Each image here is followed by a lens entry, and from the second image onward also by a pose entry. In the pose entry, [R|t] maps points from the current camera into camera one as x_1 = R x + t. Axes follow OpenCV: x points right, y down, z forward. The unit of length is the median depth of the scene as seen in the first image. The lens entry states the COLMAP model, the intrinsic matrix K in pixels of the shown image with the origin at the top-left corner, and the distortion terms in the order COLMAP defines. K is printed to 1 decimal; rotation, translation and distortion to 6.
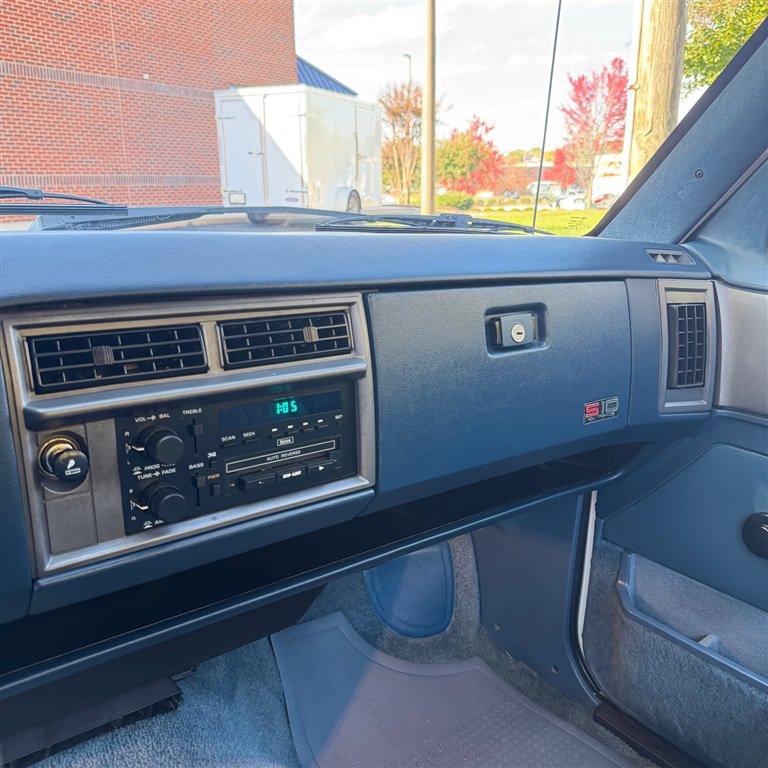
lens RADIAL K [[716.0, 0, 386.6], [0, 716.0, 396.4], [0, 0, 1]] dist [0.098063, -0.200746]
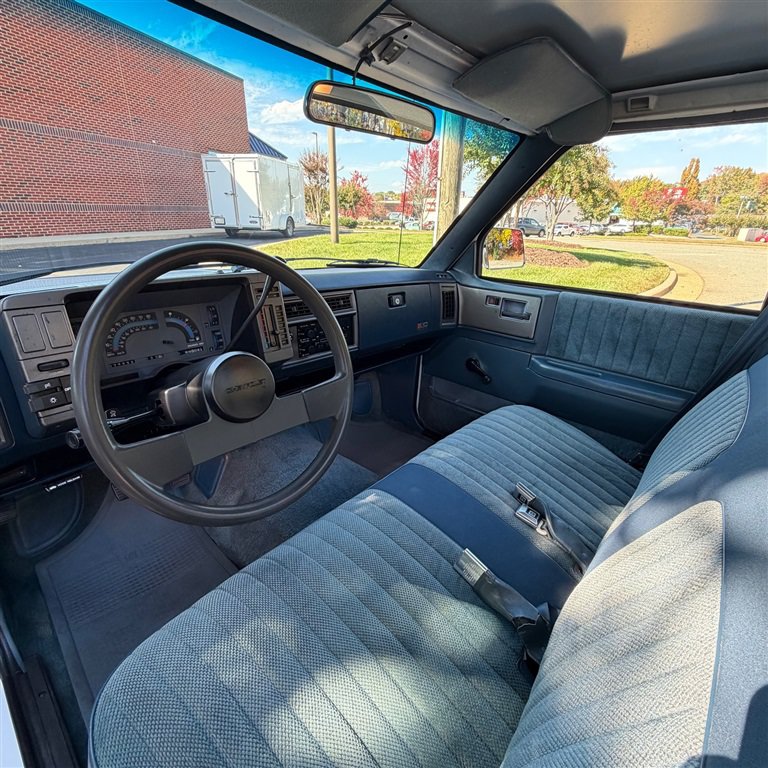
lens RADIAL K [[404.3, 0, 384.0], [0, 404.3, 384.0], [0, 0, 1]] dist [0.022396, -0.033808]
pose [[0.983769, -0.047595, 0.173010, -0.017529], [0.027167, 0.992573, 0.118580, 0.005396], [-0.177369, -0.111955, 0.977756, -0.068726]]
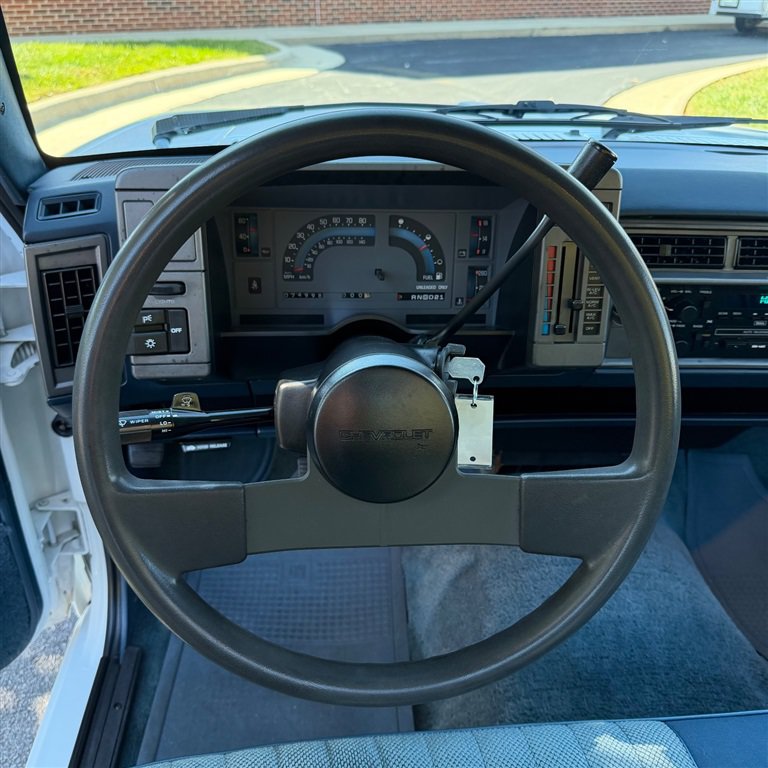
lens RADIAL K [[745.7, 0, 383.8], [0, 745.7, 398.1], [0, 0, 1]] dist [0.003698, 0.000434]
pose [[0.840200, 0.282131, -0.463105, -0.002525], [-0.167388, 0.947230, 0.273381, -0.005310], [0.515796, -0.152177, 0.843088, -0.046466]]
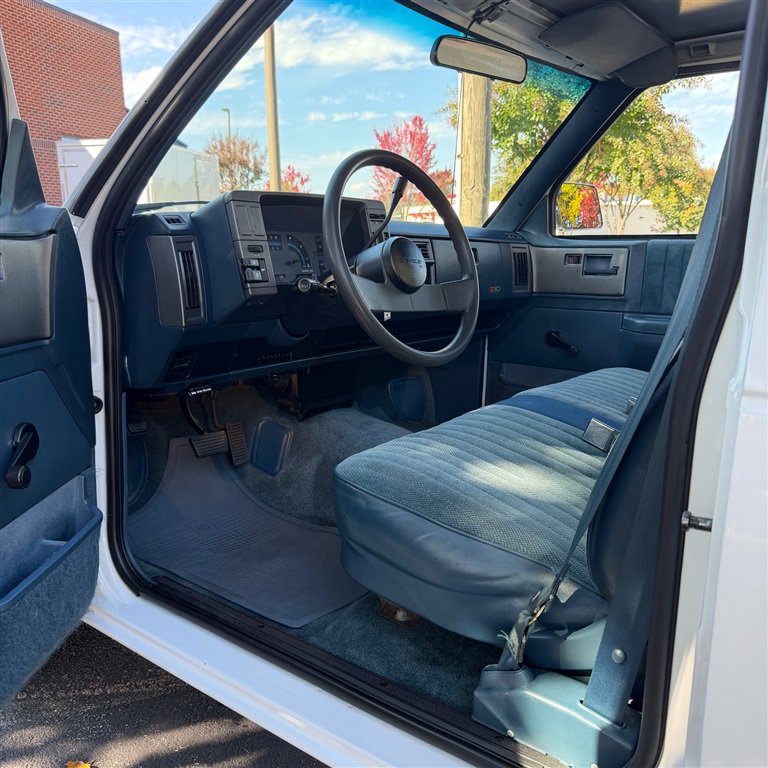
lens RADIAL K [[716.0, 0, 386.6], [0, 716.0, 396.4], [0, 0, 1]] dist [0.098063, -0.200746]
pose [[0.969646, -0.060299, 0.236961, -0.071794], [0.074768, 0.995815, -0.052551, 0.049695], [-0.232801, 0.068673, 0.970097, -0.141745]]
